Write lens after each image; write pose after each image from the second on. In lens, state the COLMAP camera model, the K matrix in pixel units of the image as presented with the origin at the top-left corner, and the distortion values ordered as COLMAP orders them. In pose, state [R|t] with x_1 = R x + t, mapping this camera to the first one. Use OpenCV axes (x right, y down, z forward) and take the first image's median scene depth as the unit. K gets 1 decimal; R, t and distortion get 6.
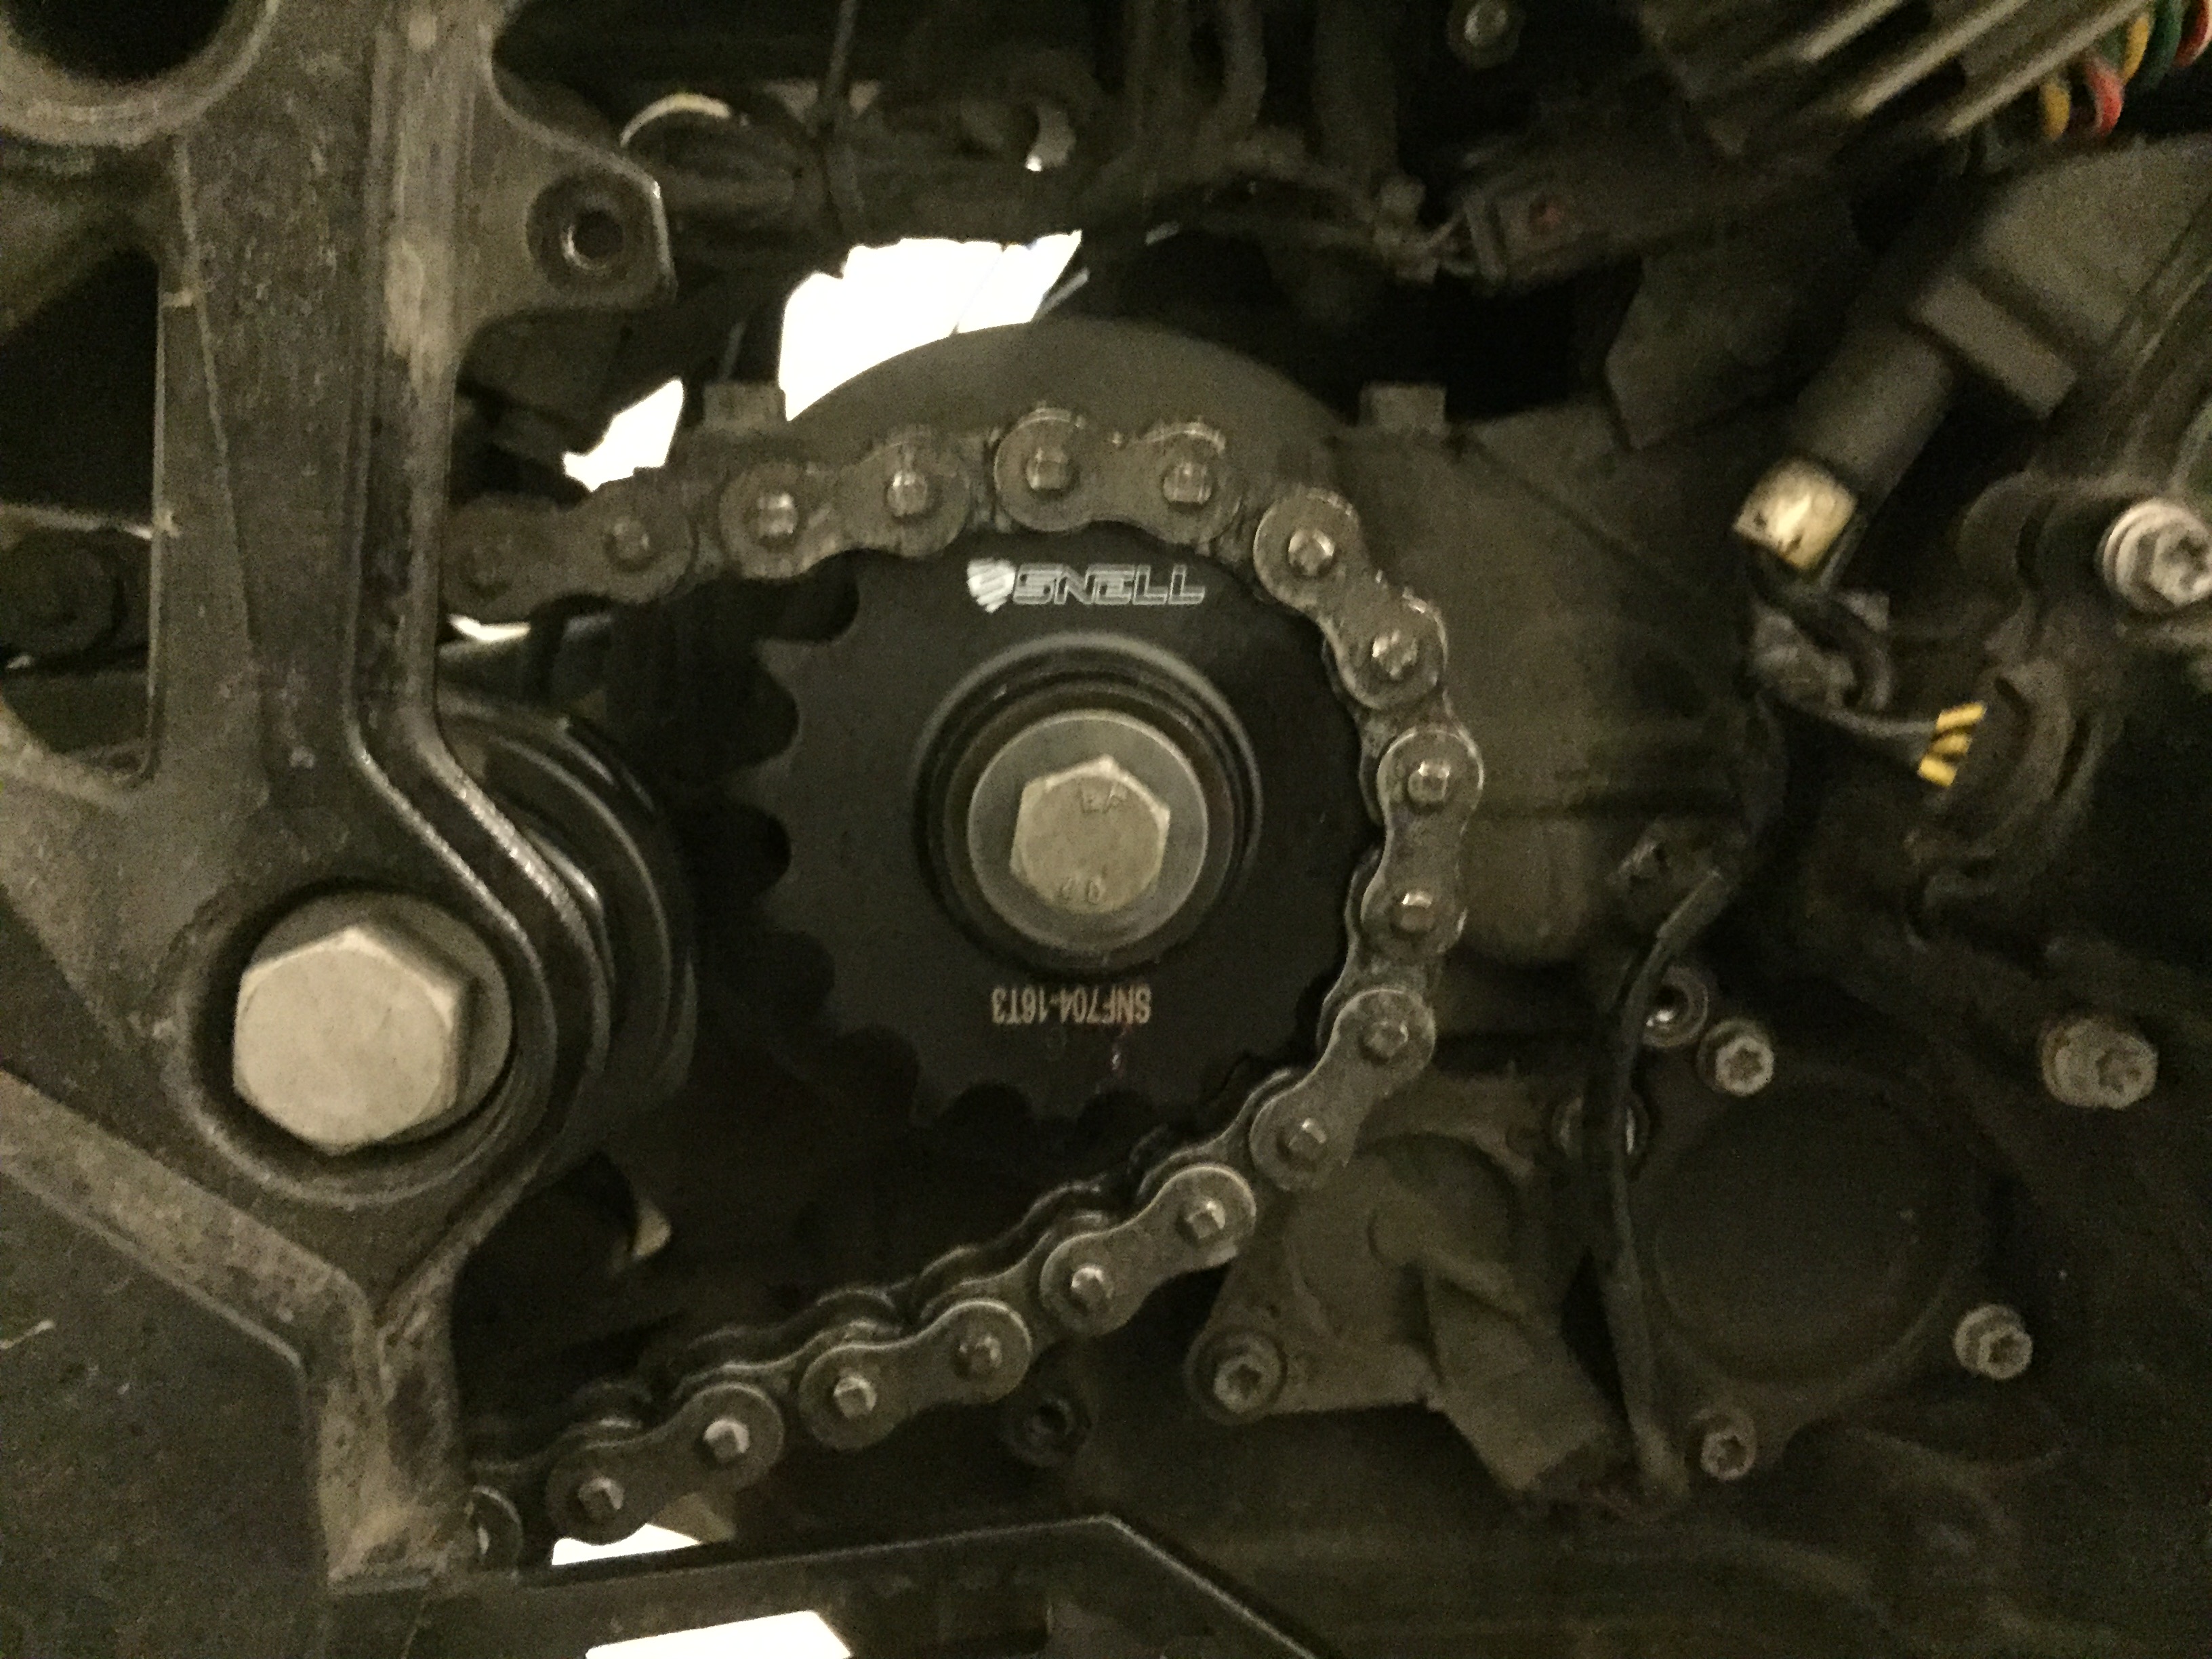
lens RADIAL K [[1973.8, 0, 1106.0], [0, 1973.8, 829.5], [0, 0, 1]] dist [0.074558, -0.104703]
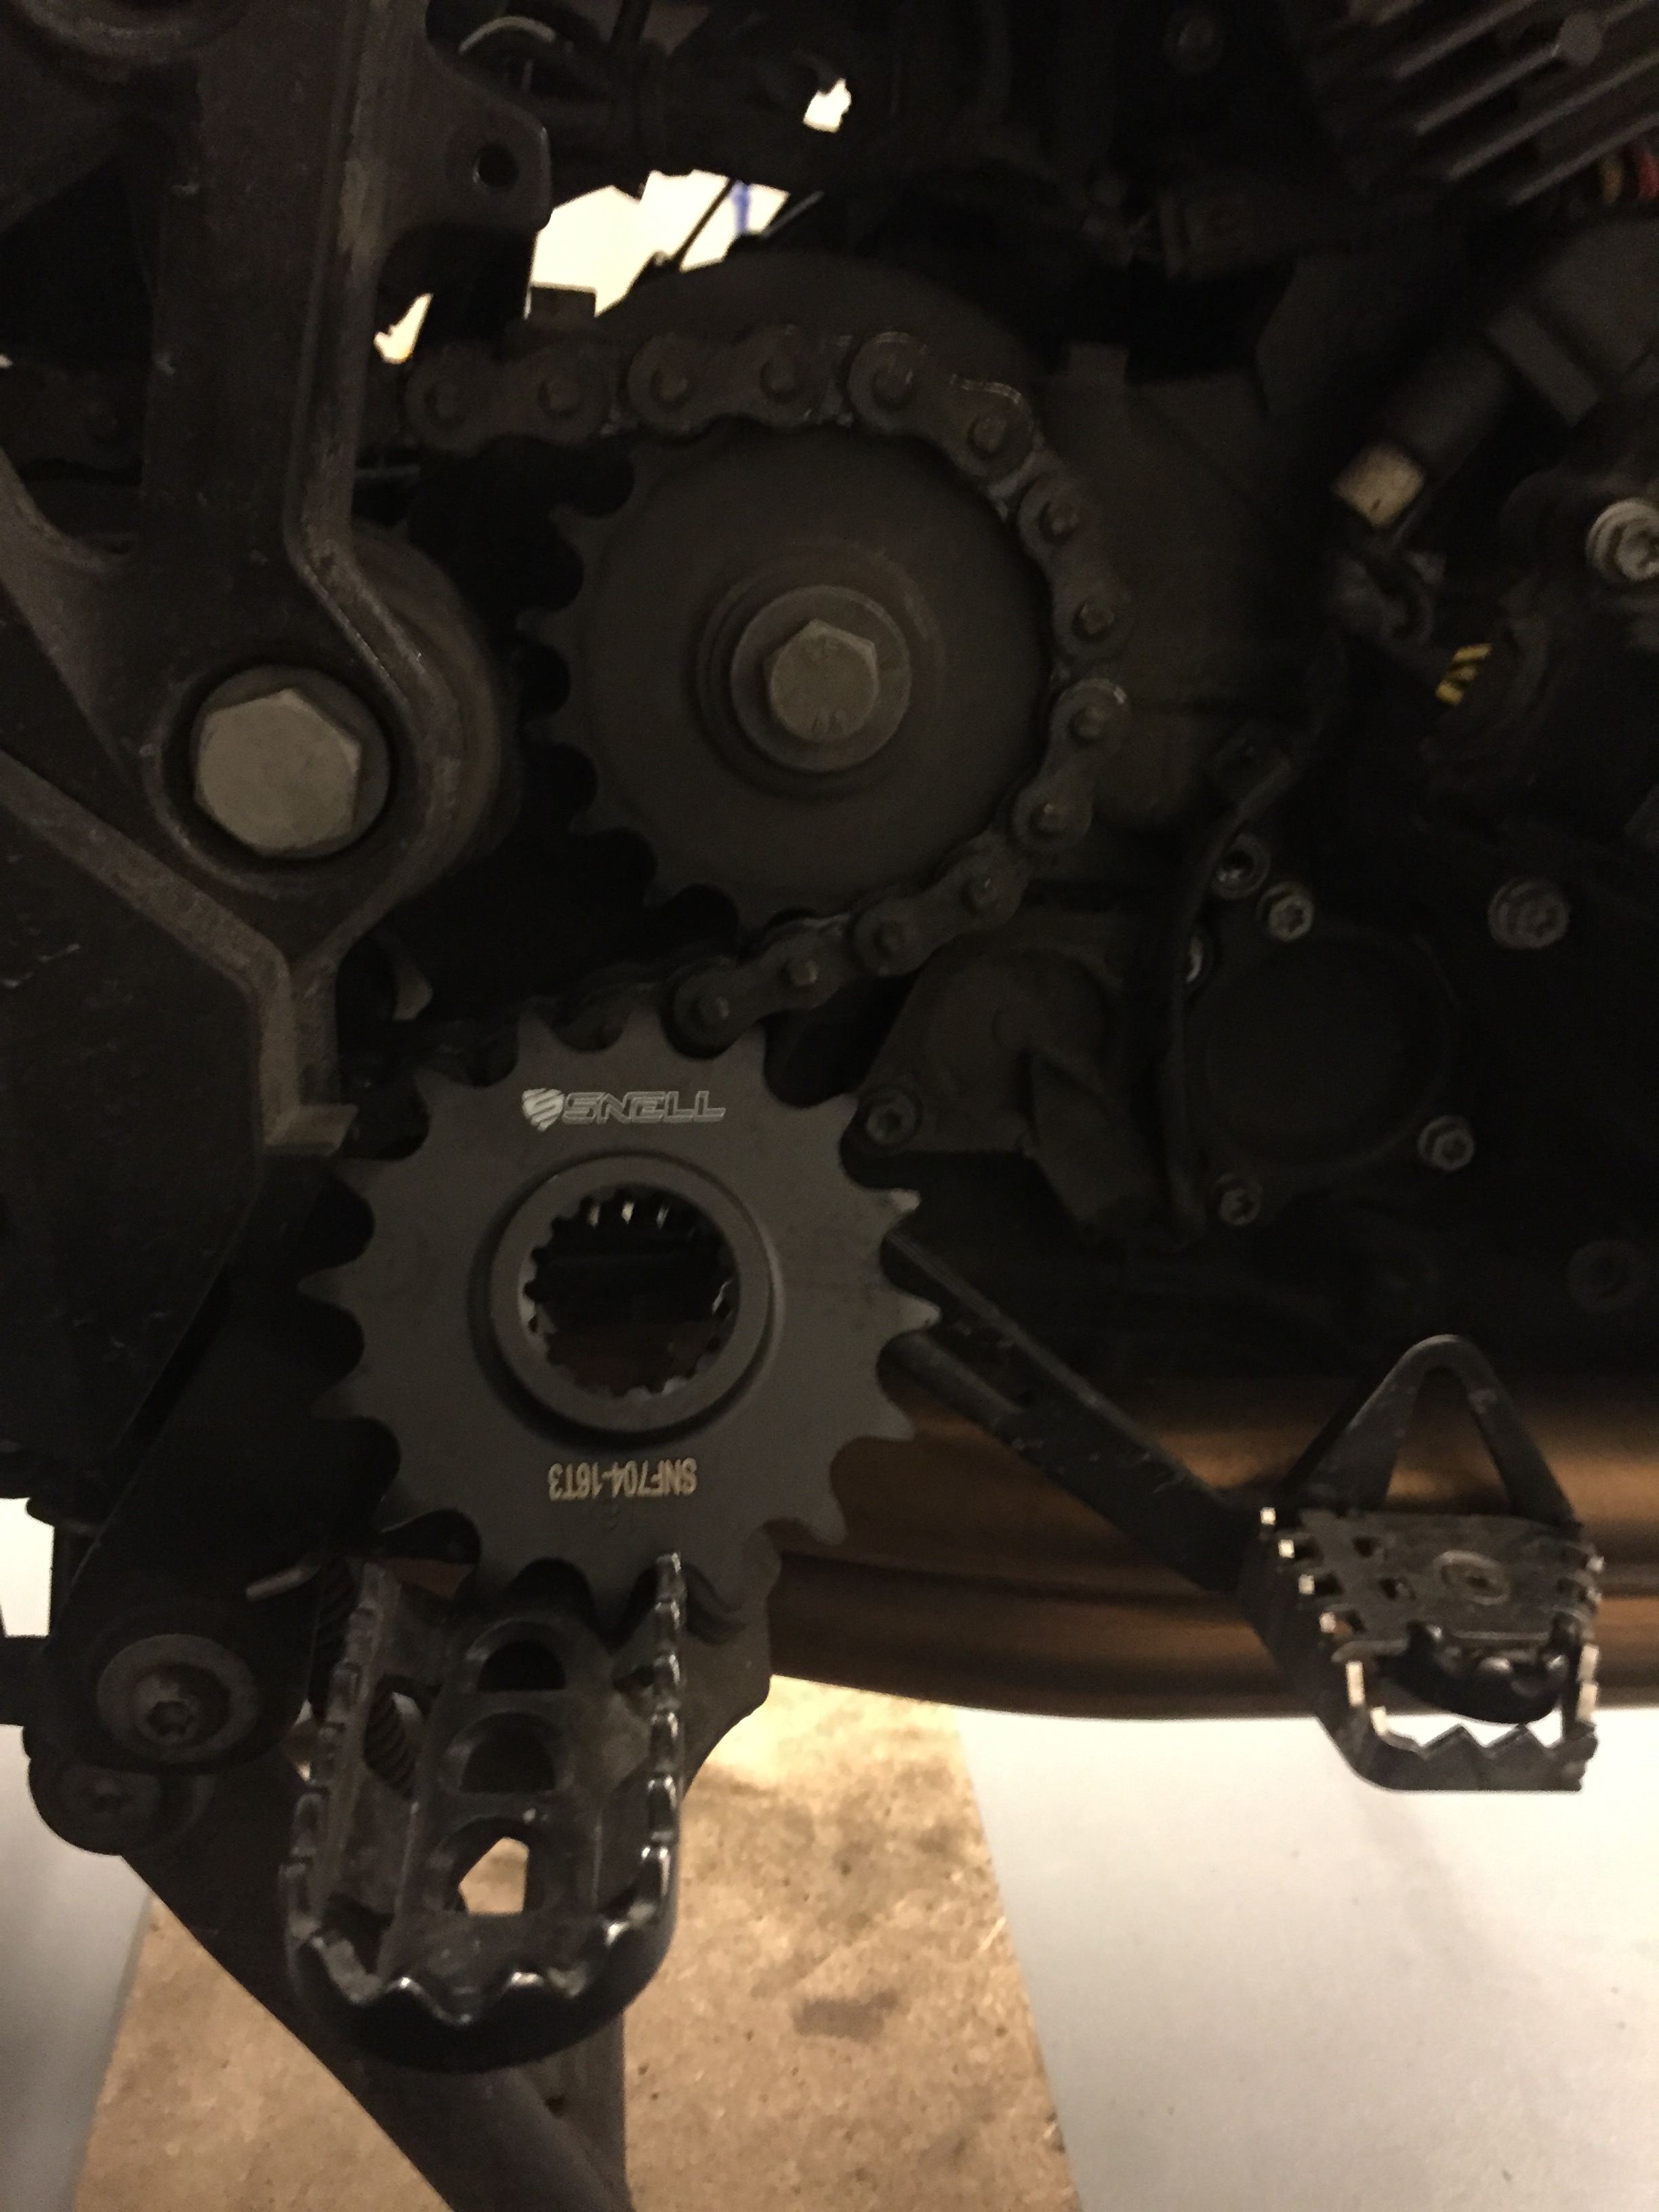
lens RADIAL K [[1973.8, 0, 829.5], [0, 1973.8, 1106.0], [0, 0, 1]] dist [0.074558, -0.104703]
pose [[0.994972, 0.084477, 0.053792, -0.048365], [-0.092344, 0.981744, 0.166287, 0.057209], [-0.038762, -0.170418, 0.984609, -0.342206]]
